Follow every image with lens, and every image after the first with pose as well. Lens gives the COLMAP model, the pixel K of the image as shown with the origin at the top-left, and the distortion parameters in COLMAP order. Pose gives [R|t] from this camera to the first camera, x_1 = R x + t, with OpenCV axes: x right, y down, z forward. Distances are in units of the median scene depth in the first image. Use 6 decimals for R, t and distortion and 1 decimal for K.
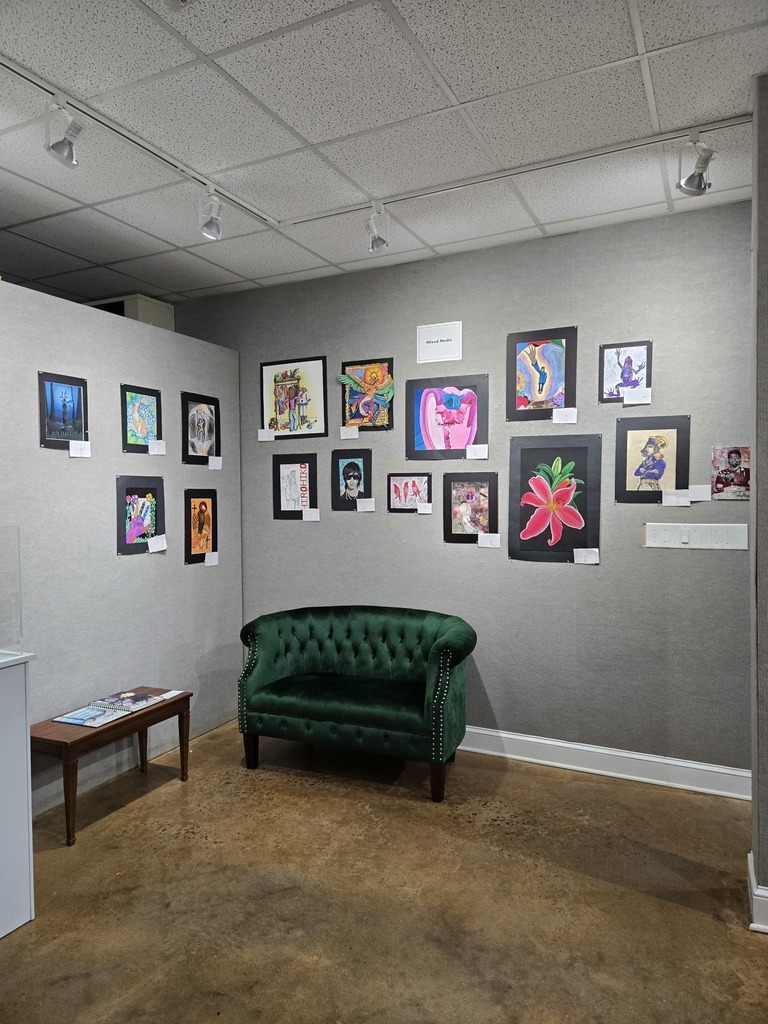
lens RADIAL K [[687.1, 0, 386.5], [0, 687.1, 508.2], [0, 0, 1]] dist [0.055336, -0.039493]
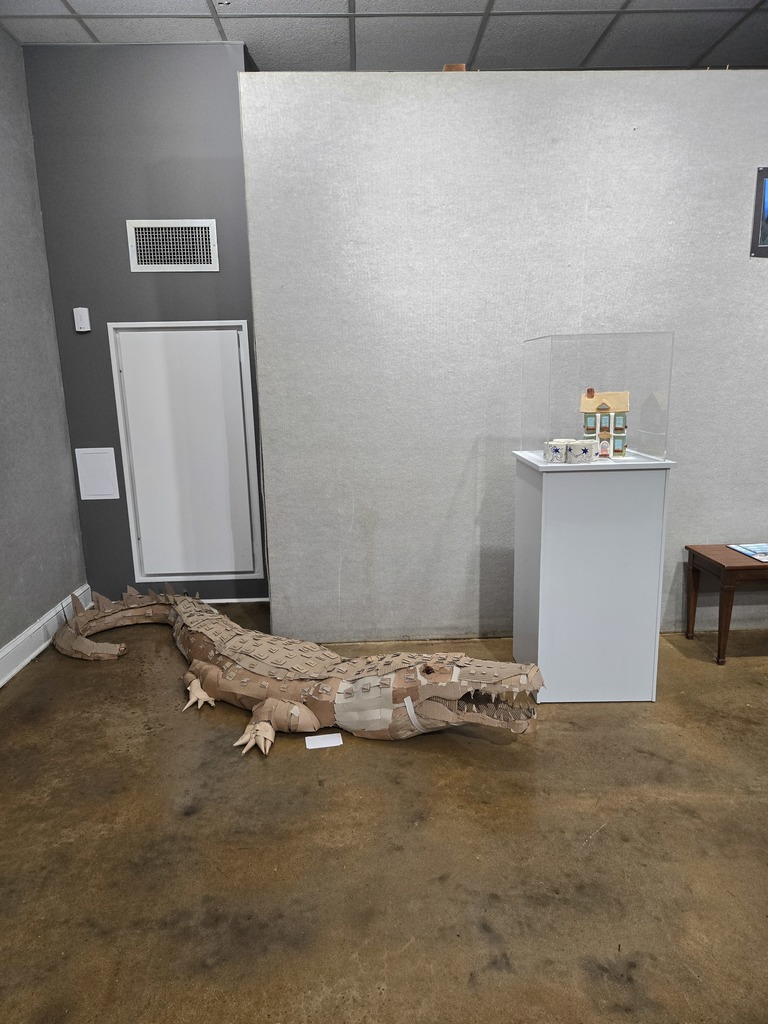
lens RADIAL K [[687.1, 0, 384.9], [0, 687.1, 515.1], [0, 0, 1]] dist [0.055336, -0.039493]
pose [[0.465048, 0.186361, -0.865448, 0.159043], [-0.009090, 0.978546, 0.205830, 0.068332], [0.885239, -0.087854, 0.456765, 0.130177]]
